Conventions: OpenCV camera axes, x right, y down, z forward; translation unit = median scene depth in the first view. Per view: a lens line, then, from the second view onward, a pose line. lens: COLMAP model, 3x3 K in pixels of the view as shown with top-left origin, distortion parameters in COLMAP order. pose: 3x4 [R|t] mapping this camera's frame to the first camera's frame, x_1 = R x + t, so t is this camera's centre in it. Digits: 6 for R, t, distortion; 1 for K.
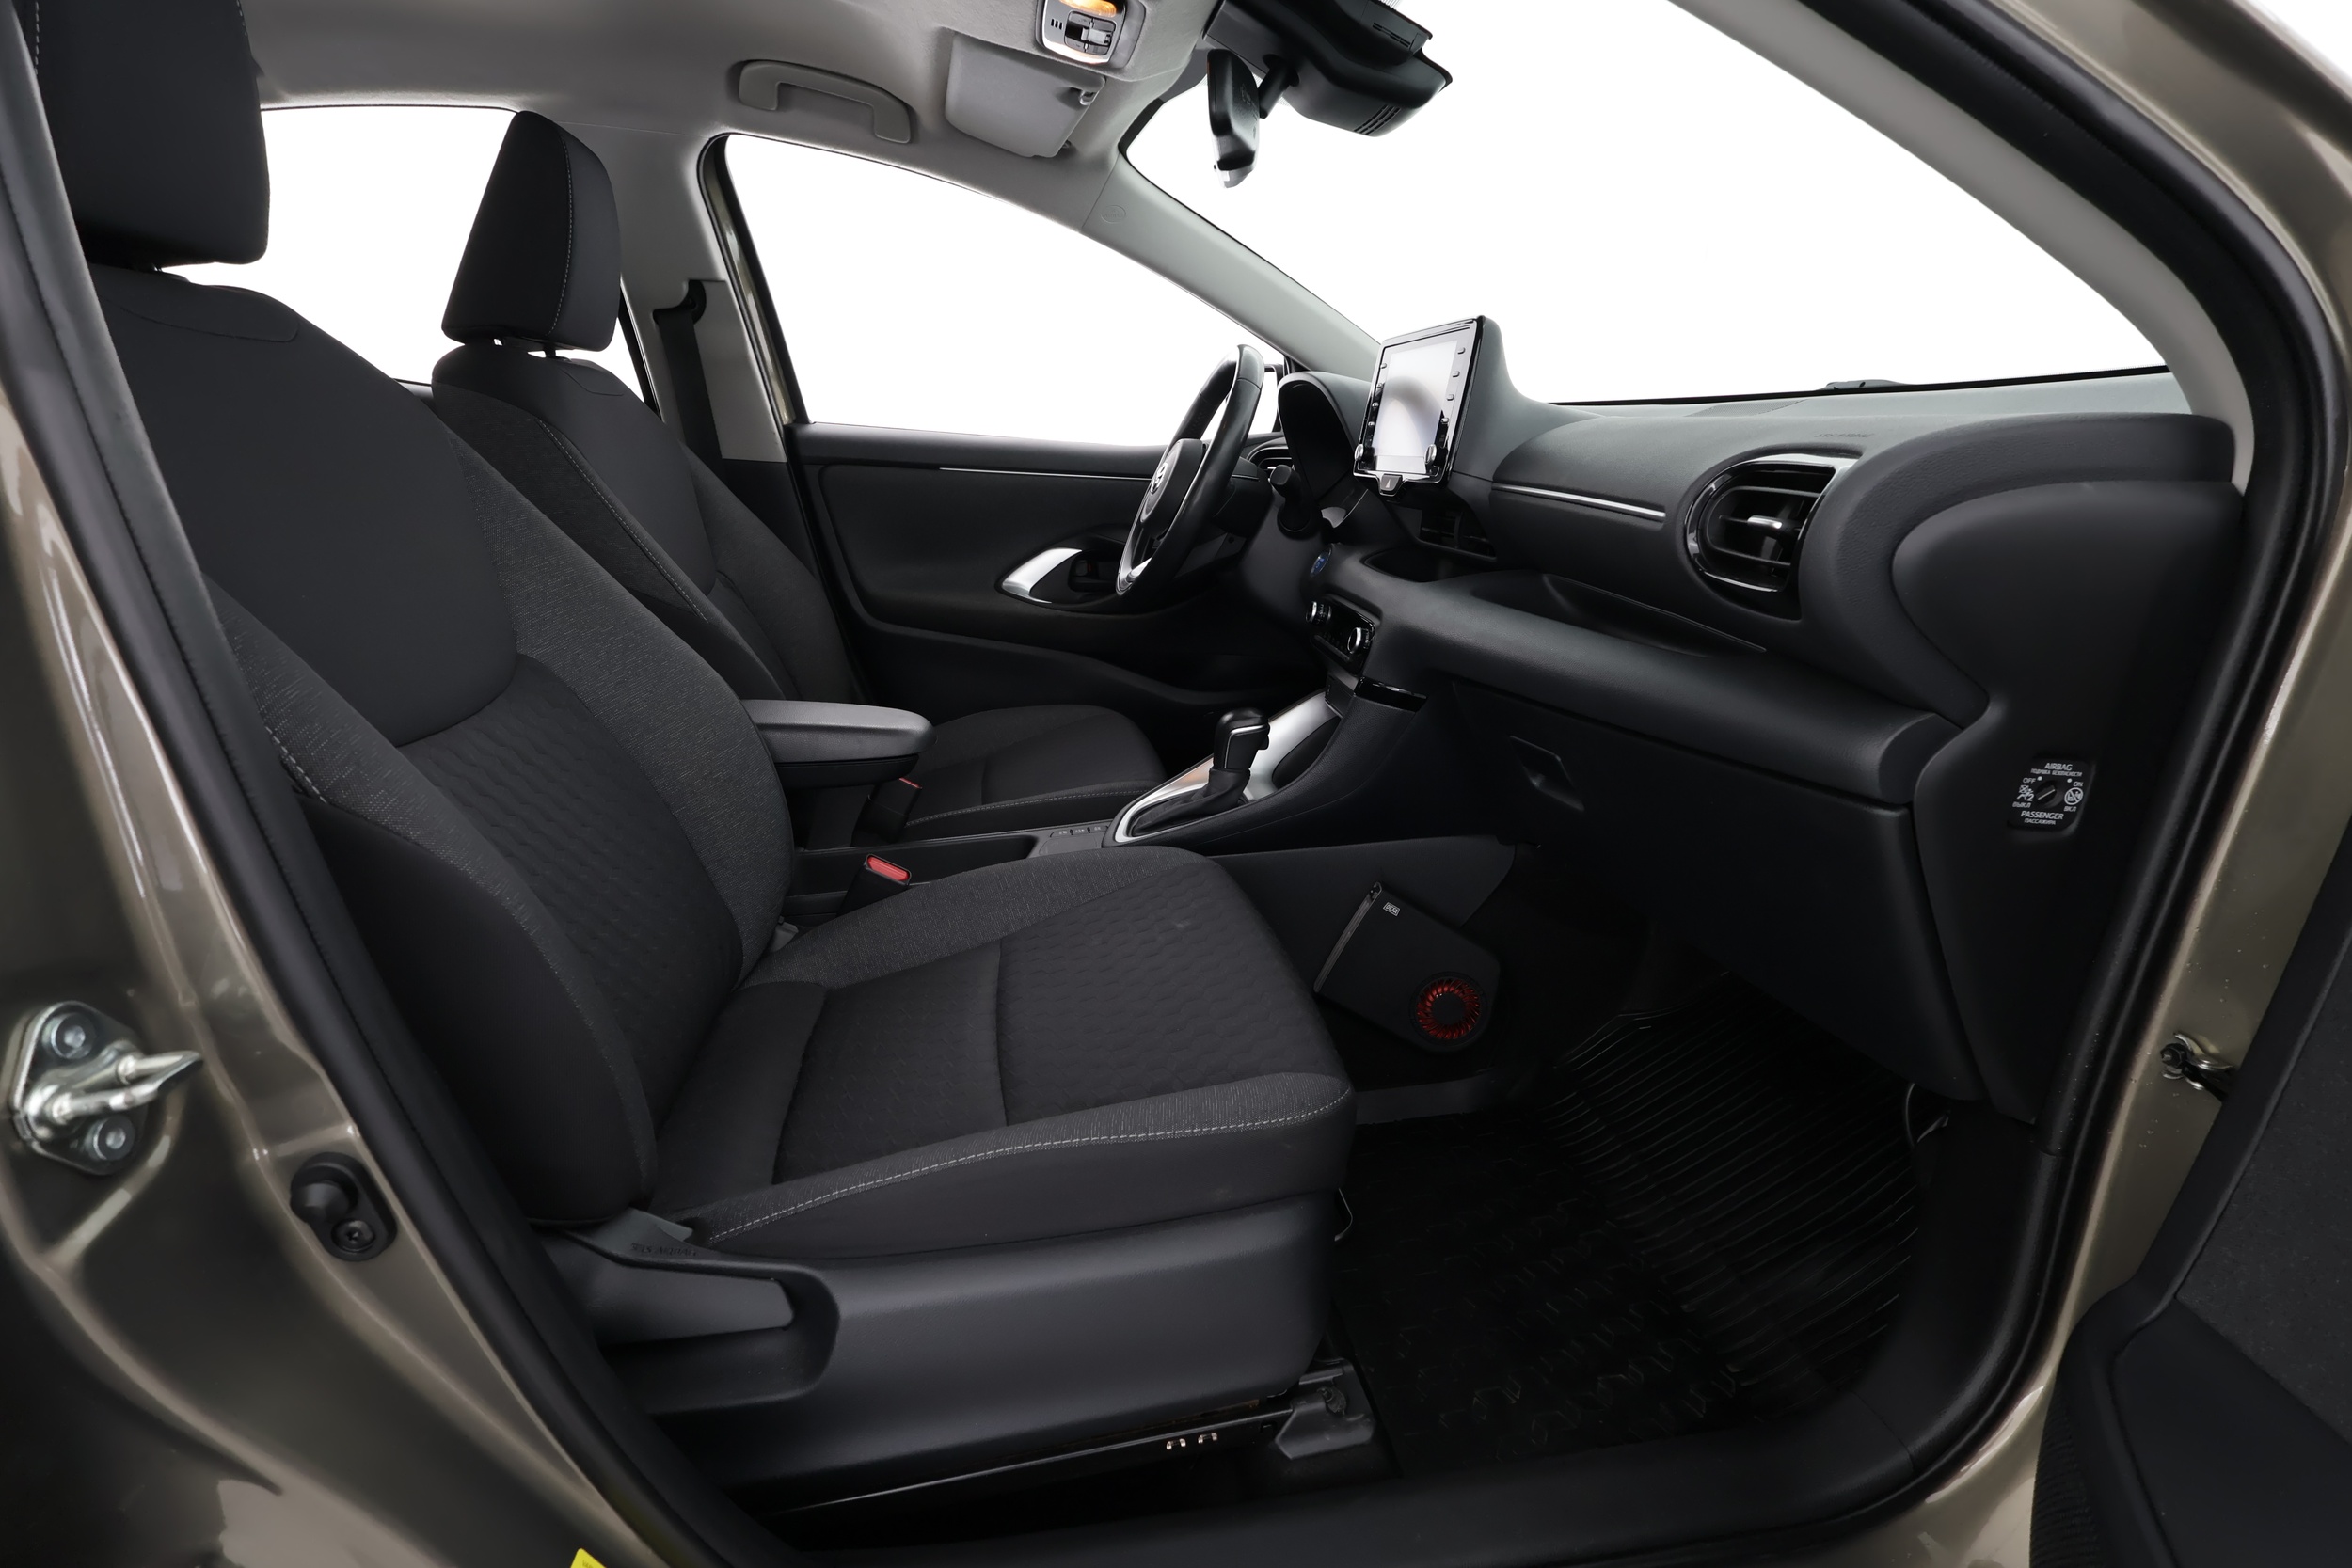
lens RADIAL K [[1082.2, 0, 1176.0], [0, 1082.2, 784.0], [0, 0, 1]] dist [-0.021500, 0.007856]
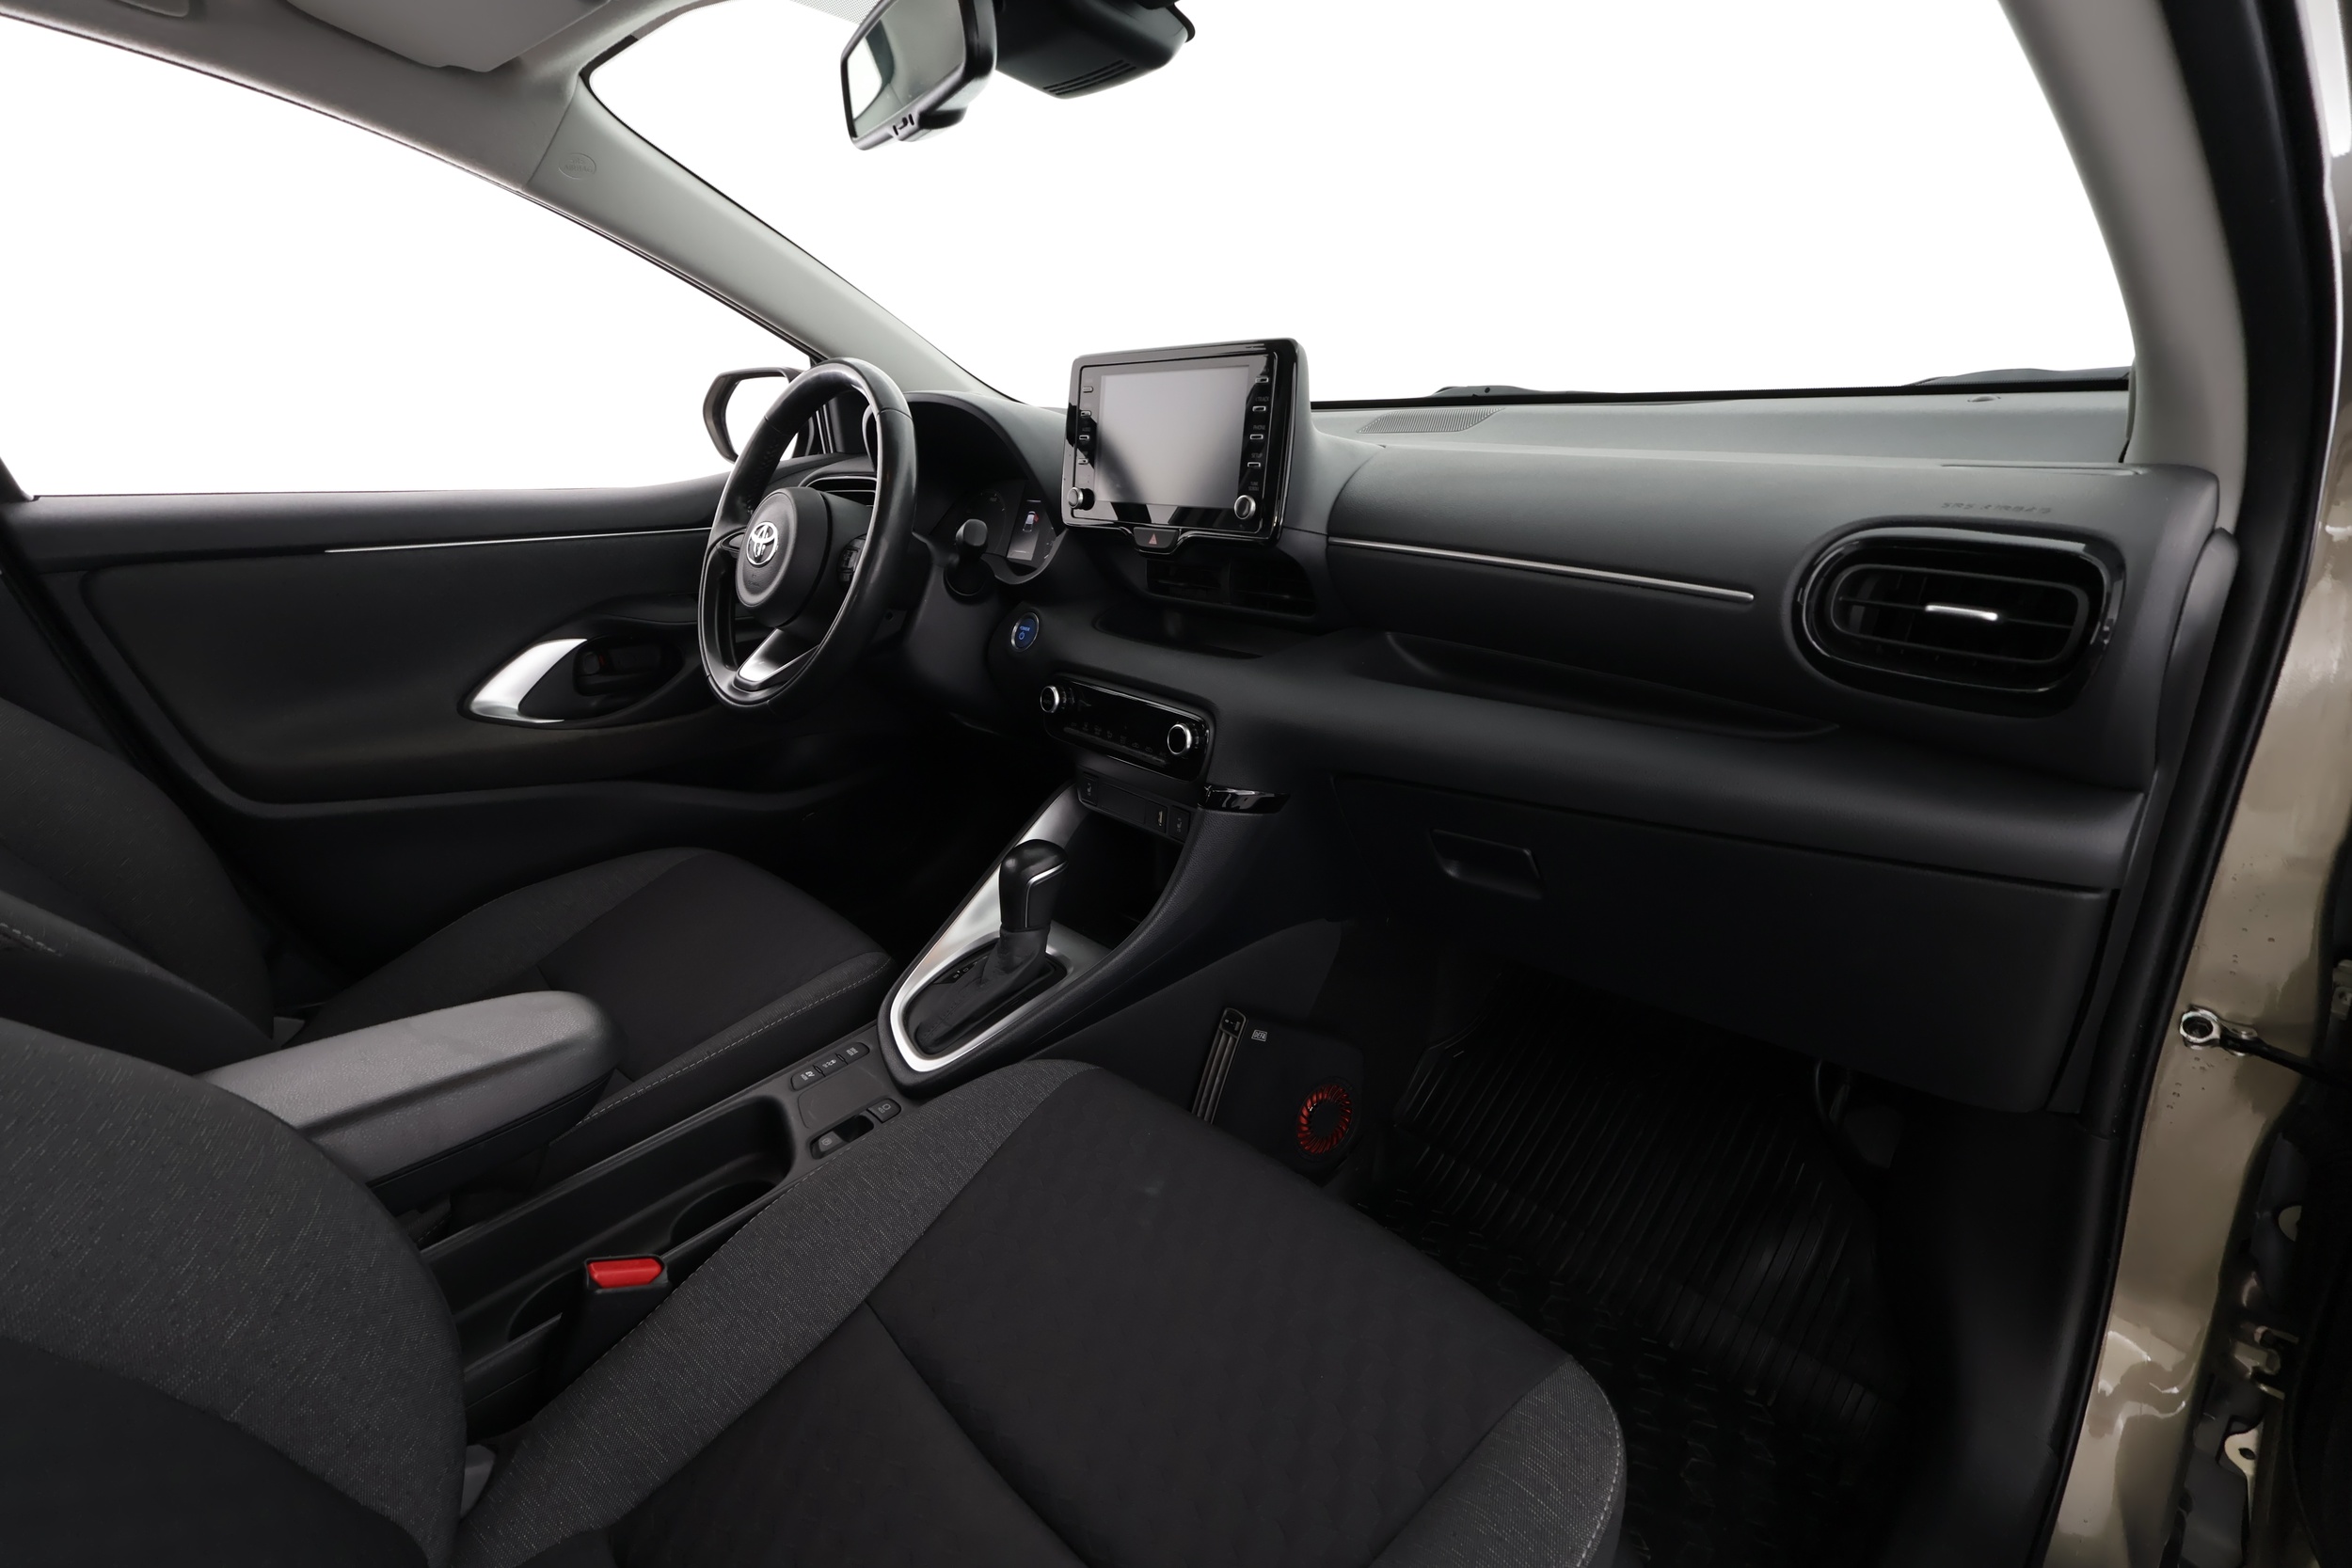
lens RADIAL K [[1082.2, 0, 1176.0], [0, 1082.2, 784.0], [0, 0, 1]] dist [-0.021500, 0.007856]
pose [[0.822463, -0.225459, 0.522229, -0.248232], [0.210455, 0.973557, 0.088862, -0.162796], [-0.528454, 0.036820, 0.848163, 0.301355]]
